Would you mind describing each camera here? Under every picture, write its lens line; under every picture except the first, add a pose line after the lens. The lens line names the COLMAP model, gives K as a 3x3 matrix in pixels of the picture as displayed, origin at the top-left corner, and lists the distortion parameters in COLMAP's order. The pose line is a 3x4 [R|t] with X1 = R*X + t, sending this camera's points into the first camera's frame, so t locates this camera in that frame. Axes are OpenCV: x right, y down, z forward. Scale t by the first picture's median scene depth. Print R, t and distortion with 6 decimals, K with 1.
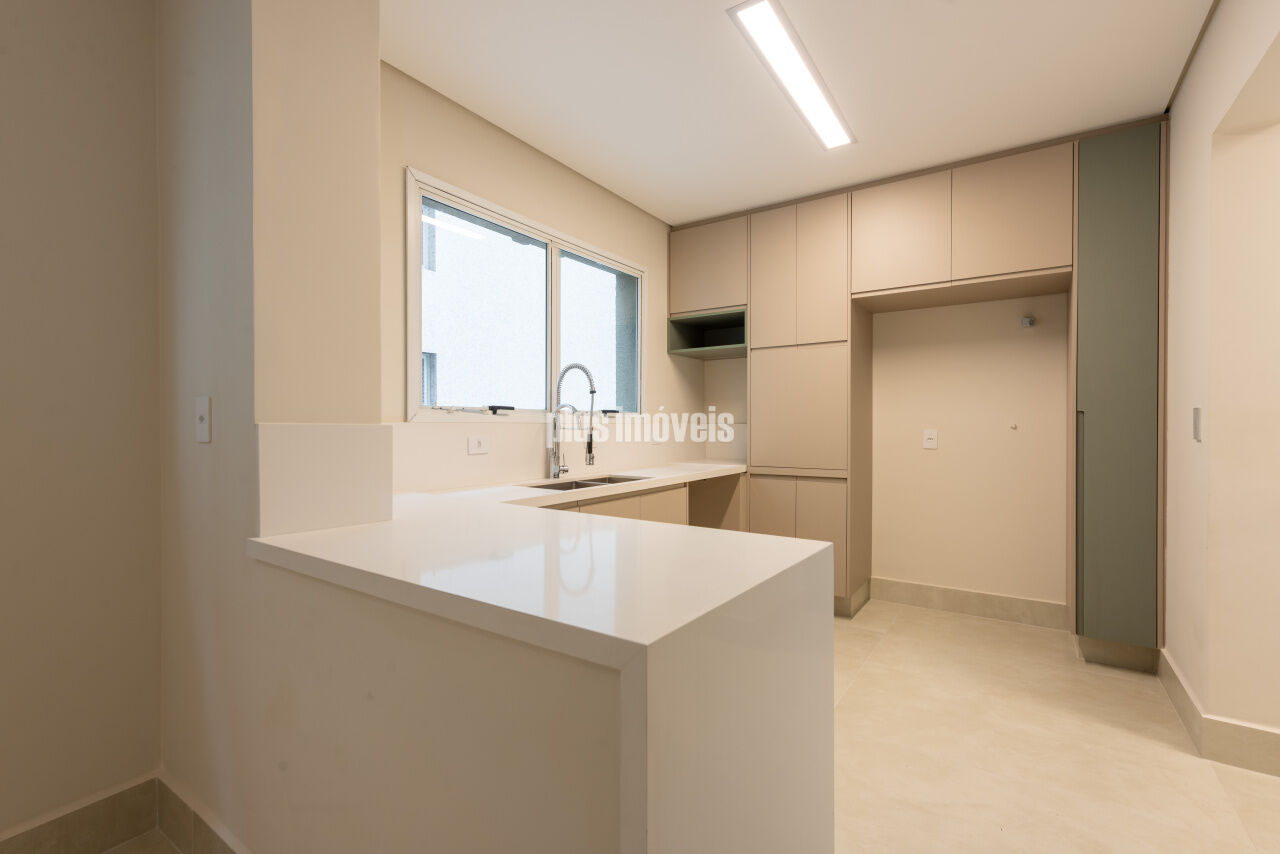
lens RADIAL K [[552.9, 0, 654.3], [0, 552.9, 429.5], [0, 0, 1]] dist [0.022343, -0.004688]
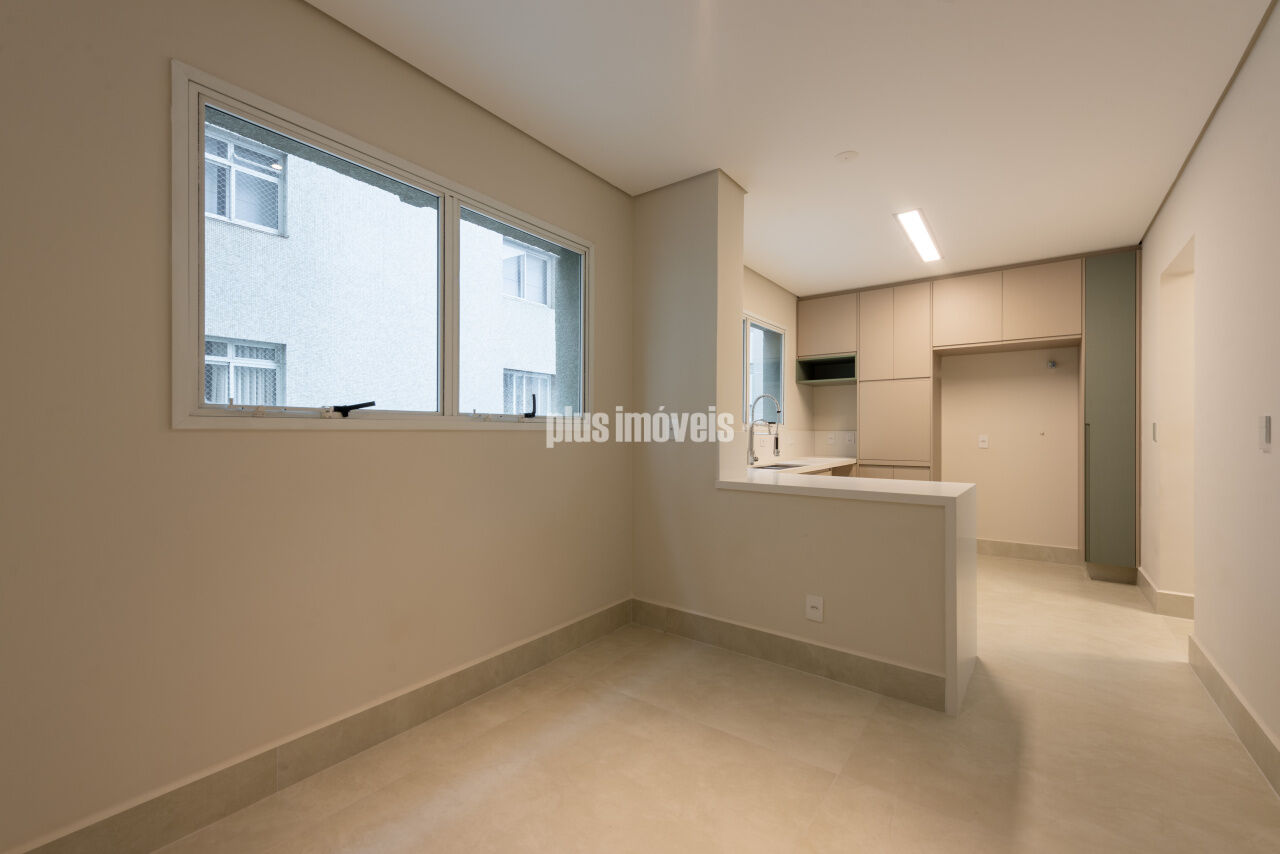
lens RADIAL K [[517.2, 0, 656.7], [0, 517.2, 432.7], [0, 0, 1]] dist [0.019601, -0.003025]
pose [[0.999279, 0.001112, -0.037938, -0.374321], [-0.001360, 0.999978, -0.006491, 0.004192], [0.037930, 0.006538, 0.999259, -0.492680]]
